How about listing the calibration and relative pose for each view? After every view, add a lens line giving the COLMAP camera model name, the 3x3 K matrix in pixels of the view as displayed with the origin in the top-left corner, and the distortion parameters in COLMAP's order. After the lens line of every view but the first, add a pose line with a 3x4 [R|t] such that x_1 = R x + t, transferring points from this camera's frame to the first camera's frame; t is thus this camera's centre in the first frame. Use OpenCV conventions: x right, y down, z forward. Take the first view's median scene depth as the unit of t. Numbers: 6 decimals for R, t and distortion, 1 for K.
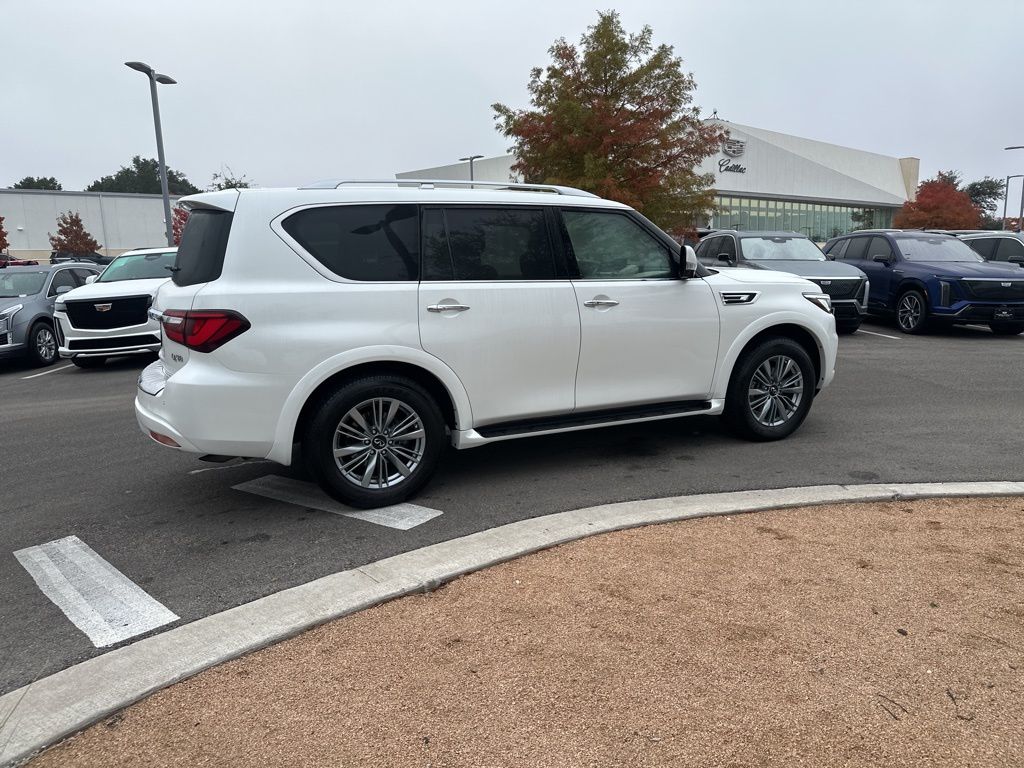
lens RADIAL K [[720.5, 0, 509.5], [0, 720.5, 396.3], [0, 0, 1]] dist [0.051983, -0.062542]
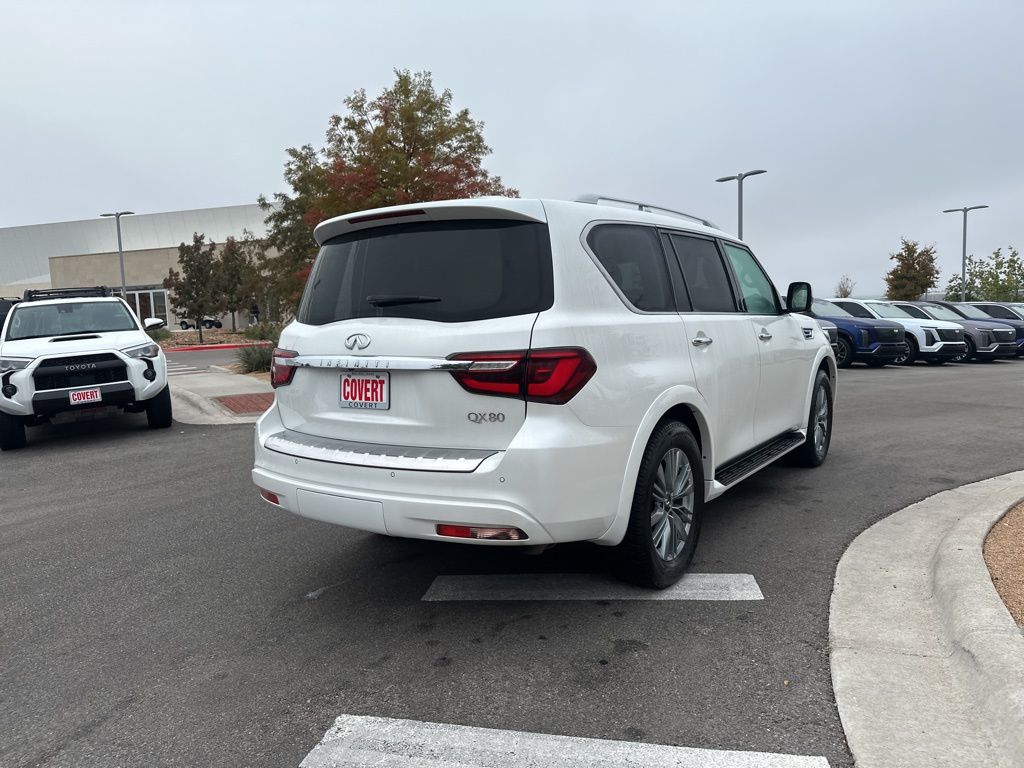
lens RADIAL K [[720.5, 0, 509.5], [0, 720.5, 396.3], [0, 0, 1]] dist [0.051983, -0.062542]
pose [[0.874966, -0.063007, 0.480067, -0.601233], [0.107885, 0.991941, -0.066441, -0.019029], [-0.472012, 0.109926, 0.874712, 0.284289]]
